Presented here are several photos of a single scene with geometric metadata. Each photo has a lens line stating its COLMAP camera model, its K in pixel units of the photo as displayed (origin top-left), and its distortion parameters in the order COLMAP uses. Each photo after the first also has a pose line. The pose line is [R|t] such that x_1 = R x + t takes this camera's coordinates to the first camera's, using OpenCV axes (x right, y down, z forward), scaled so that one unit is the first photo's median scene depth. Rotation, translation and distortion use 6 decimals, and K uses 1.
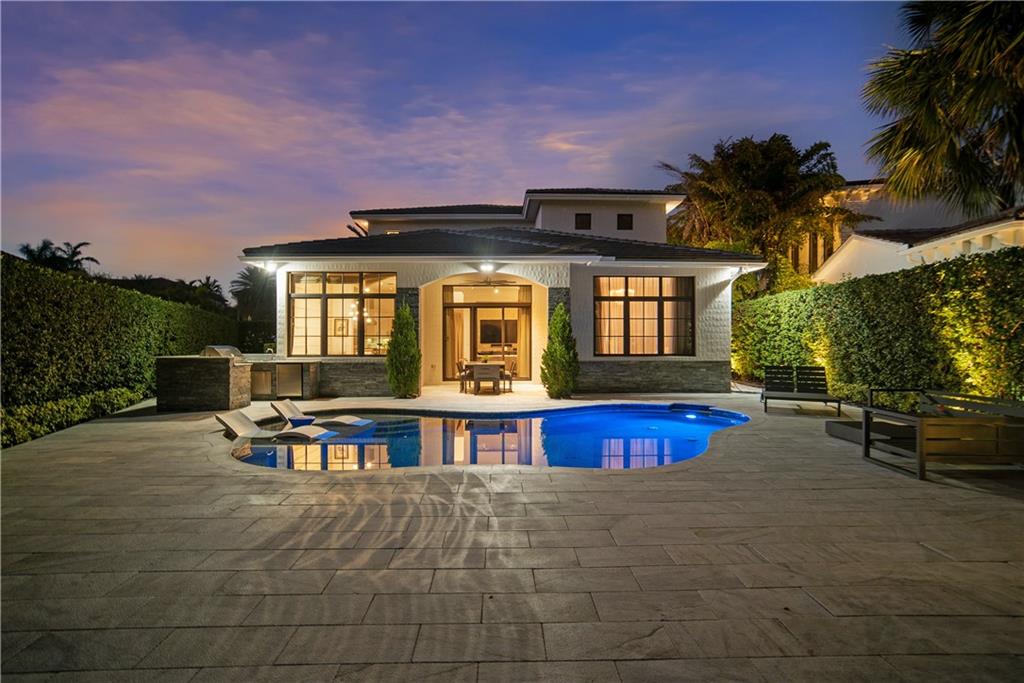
lens RADIAL K [[484.8, 0, 512.0], [0, 484.8, 341.5], [0, 0, 1]] dist [-0.012122, 0.001054]
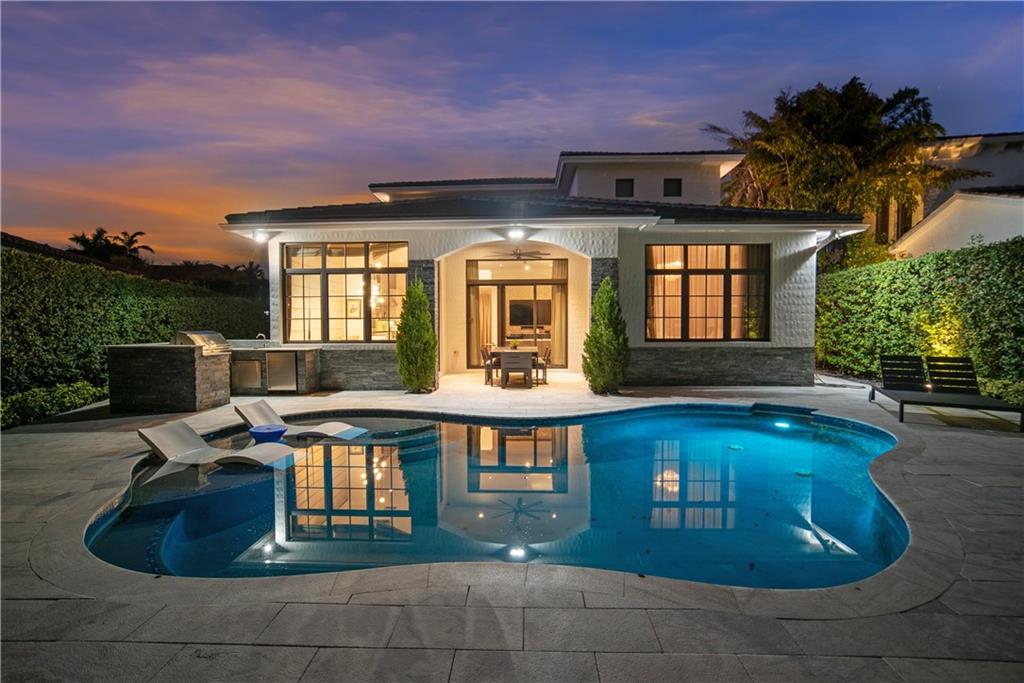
lens RADIAL K [[484.8, 0, 512.0], [0, 484.8, 341.5], [0, 0, 1]] dist [-0.012122, 0.001054]
pose [[0.998115, -0.000929, -0.061370, -0.007965], [0.003294, 0.999255, 0.038441, -0.002416], [0.061289, -0.038571, 0.997375, 0.157081]]
